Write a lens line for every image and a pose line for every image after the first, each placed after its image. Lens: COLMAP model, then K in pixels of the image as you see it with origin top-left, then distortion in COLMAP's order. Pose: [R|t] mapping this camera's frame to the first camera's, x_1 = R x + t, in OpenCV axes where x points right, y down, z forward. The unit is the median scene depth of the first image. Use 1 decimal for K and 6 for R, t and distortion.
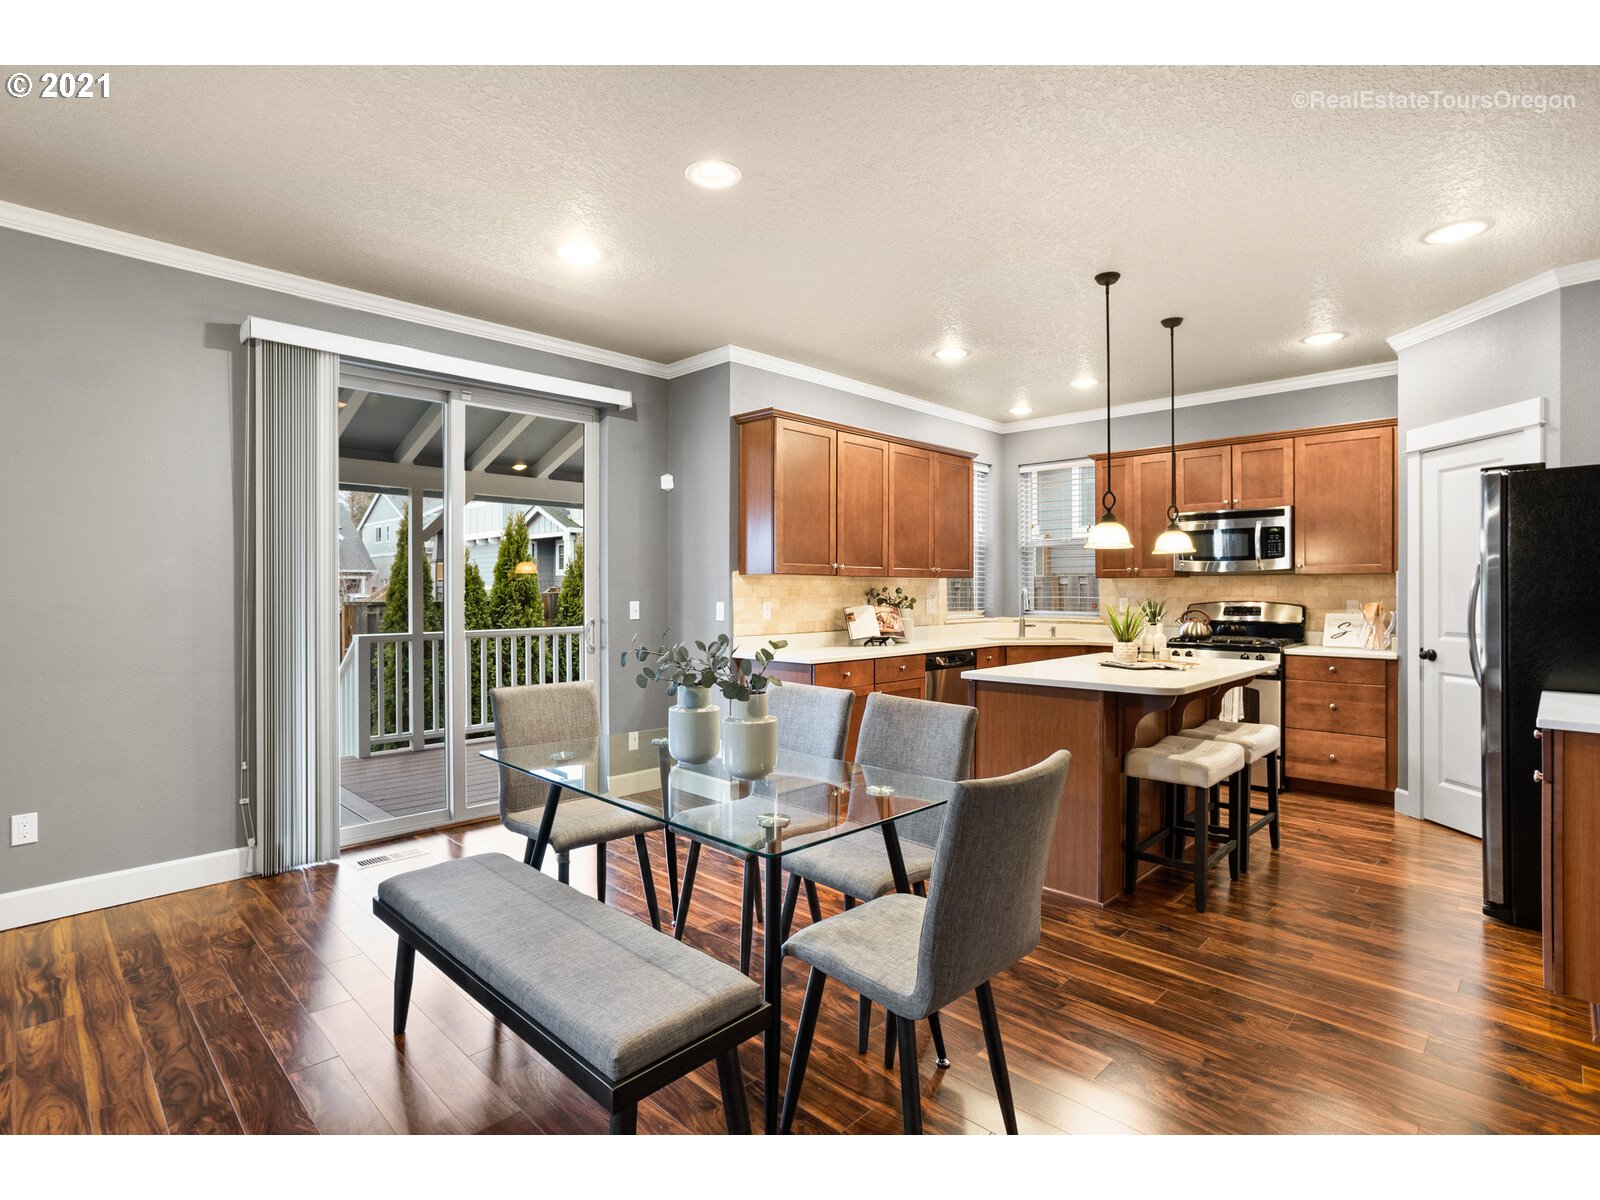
lens RADIAL K [[792.0, 0, 800.0], [0, 792.0, 600.0], [0, 0, 1]] dist [-0.039277, 0.022104]
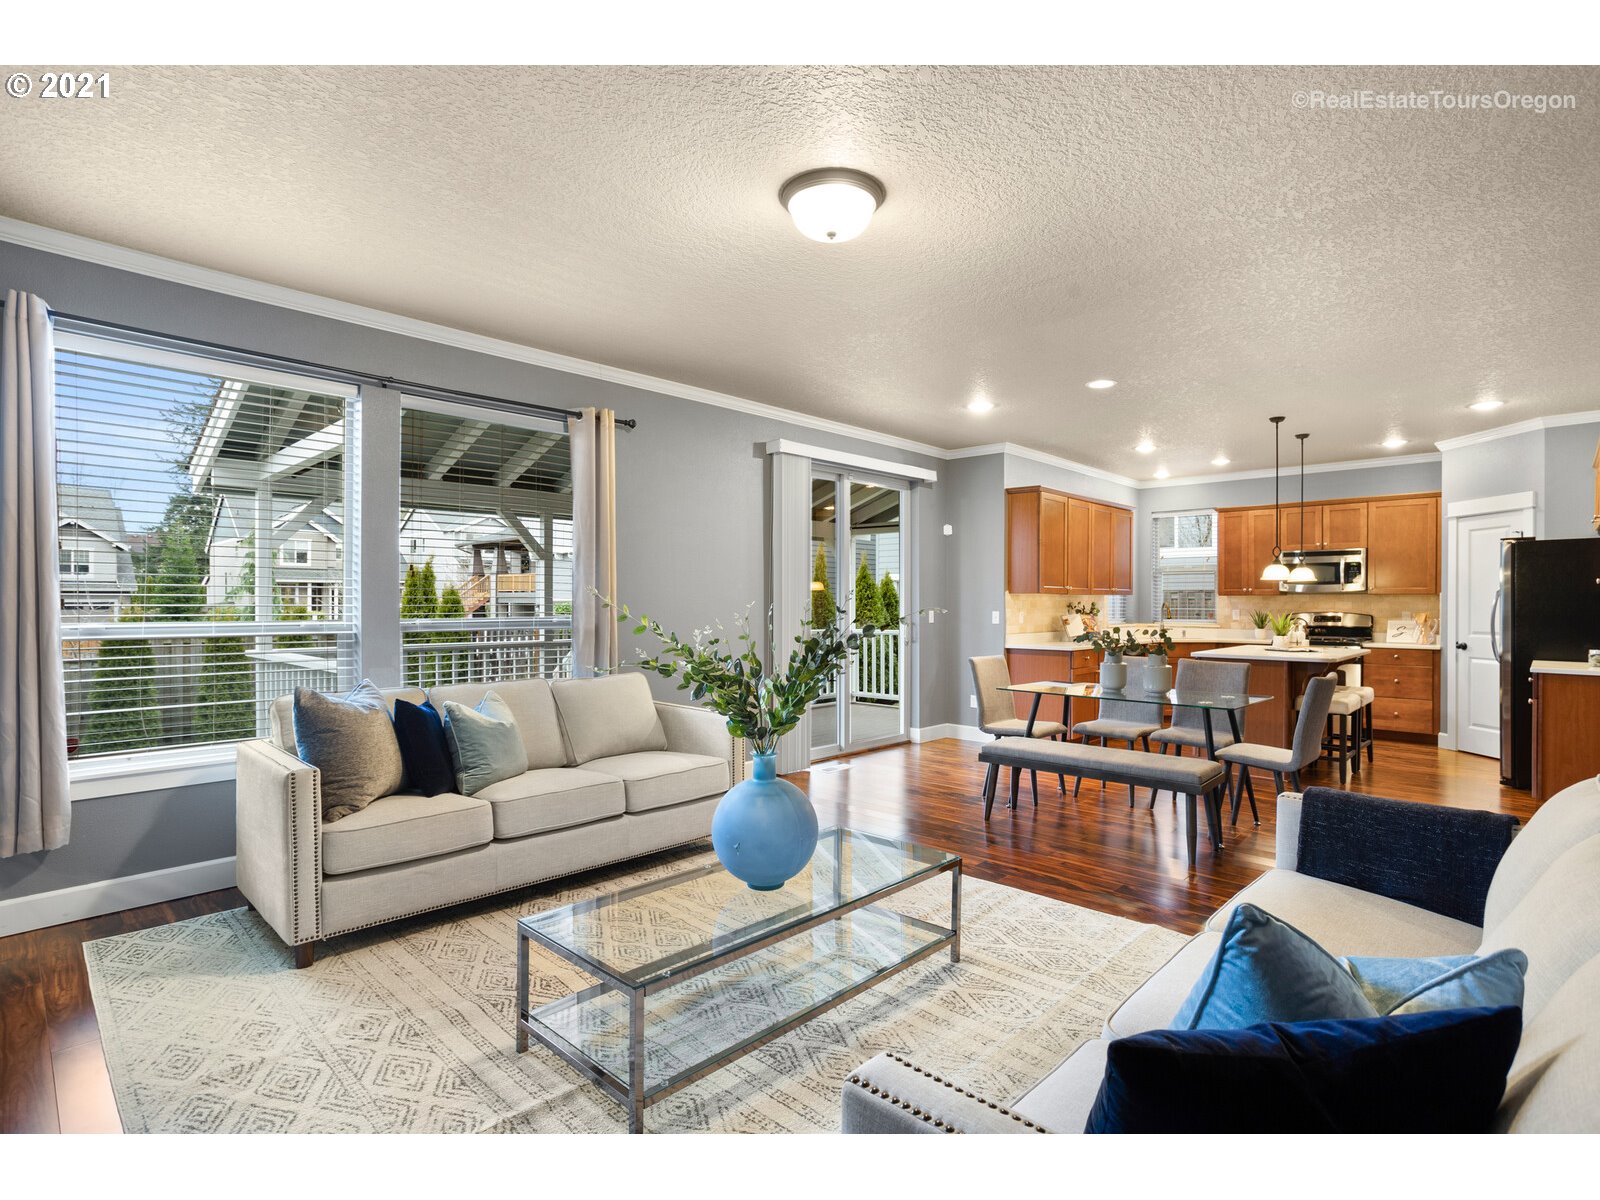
lens RADIAL K [[790.0, 0, 812.7], [0, 790.0, 615.8], [0, 0, 1]] dist [-0.001991, 0.000838]
pose [[0.999649, 0.003445, 0.026278, -0.489097], [-0.003599, 0.999977, 0.005814, 0.003709], [-0.026257, -0.005907, 0.999638, -0.501769]]
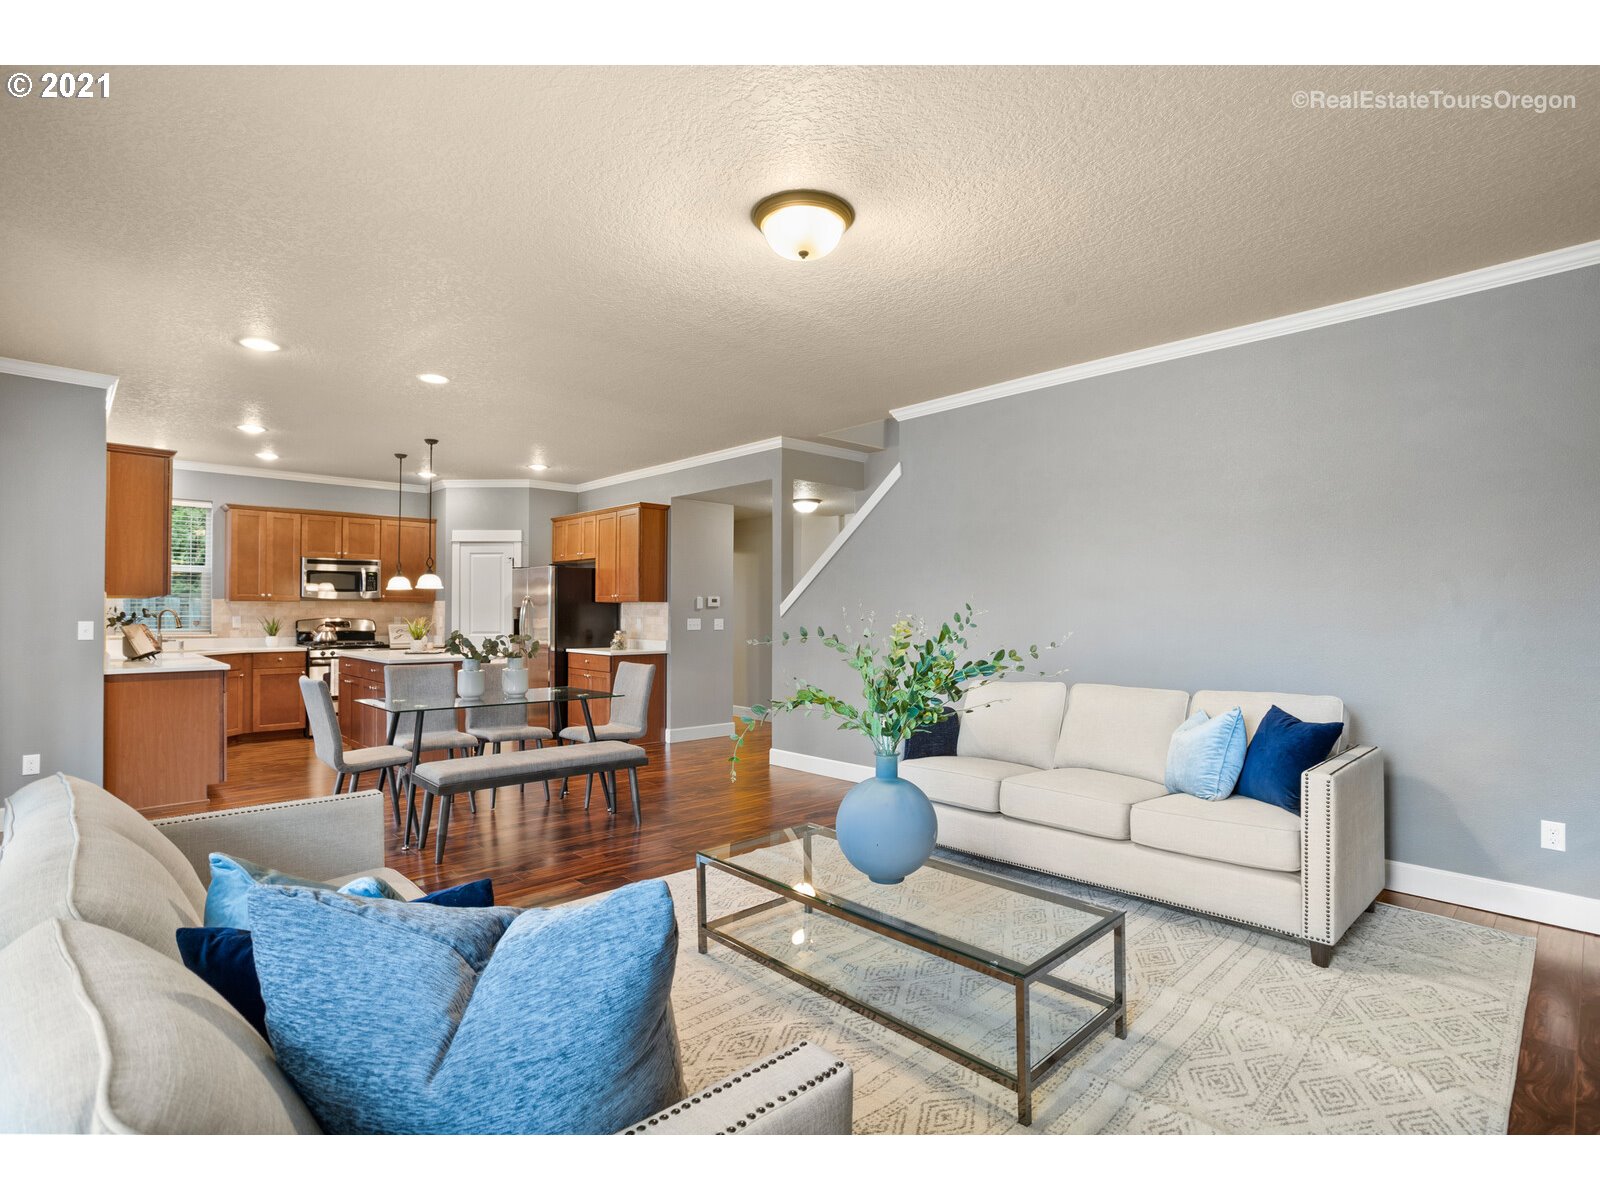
lens RADIAL K [[792.0, 0, 800.0], [0, 792.0, 600.0], [0, 0, 1]] dist [-0.039277, 0.022104]
pose [[0.028092, 0.015208, 0.999490, -1.069843], [0.008411, 0.999845, -0.015450, -0.002389], [-0.999570, 0.008841, 0.027960, 0.062494]]
